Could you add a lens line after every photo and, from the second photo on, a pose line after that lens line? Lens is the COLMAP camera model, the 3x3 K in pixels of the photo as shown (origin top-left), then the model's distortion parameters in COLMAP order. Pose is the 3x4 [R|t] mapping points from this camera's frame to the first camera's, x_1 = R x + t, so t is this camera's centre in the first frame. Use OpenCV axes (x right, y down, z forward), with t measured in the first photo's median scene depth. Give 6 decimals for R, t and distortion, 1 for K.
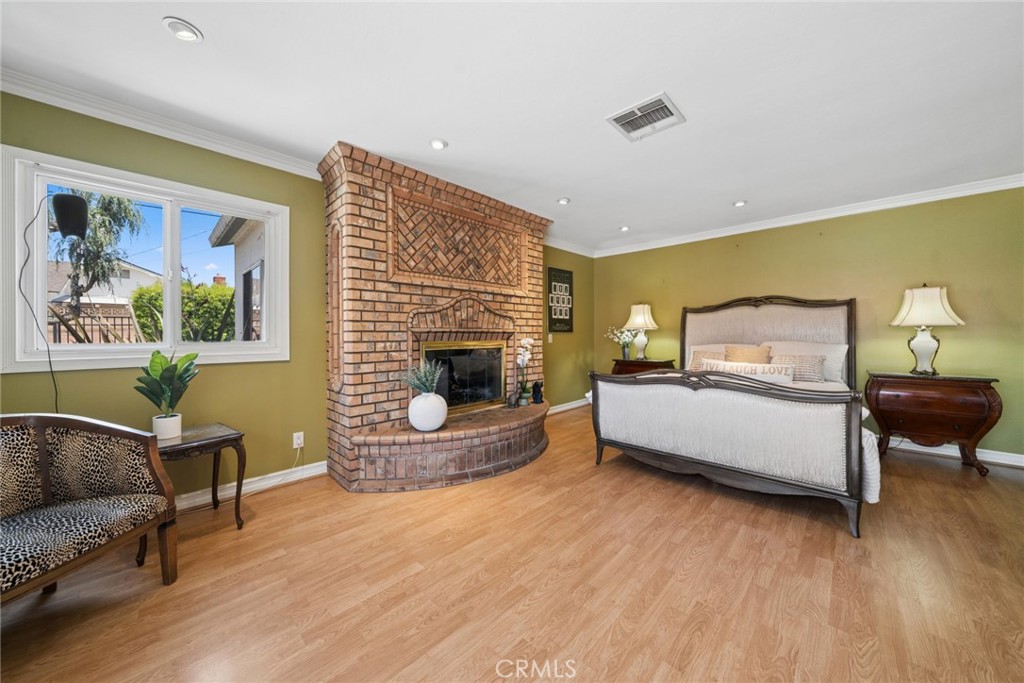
lens RADIAL K [[355.0, 0, 510.2], [0, 355.0, 336.9], [0, 0, 1]] dist [-0.004635, 0.000325]
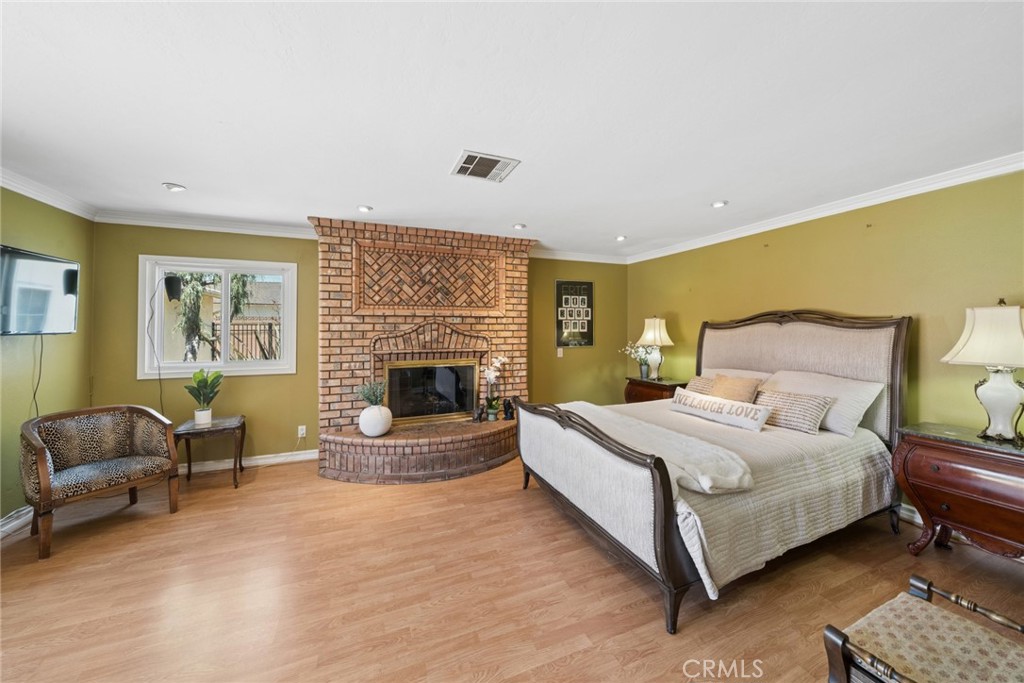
lens RADIAL K [[355.0, 0, 495.0], [0, 355.0, 328.7], [0, 0, 1]] dist [-0.004635, 0.000325]
pose [[0.914610, -0.000777, -0.404336, 0.618520], [-0.003332, 0.999950, -0.009458, -0.093344], [0.404323, 0.009997, 0.914561, 0.038728]]
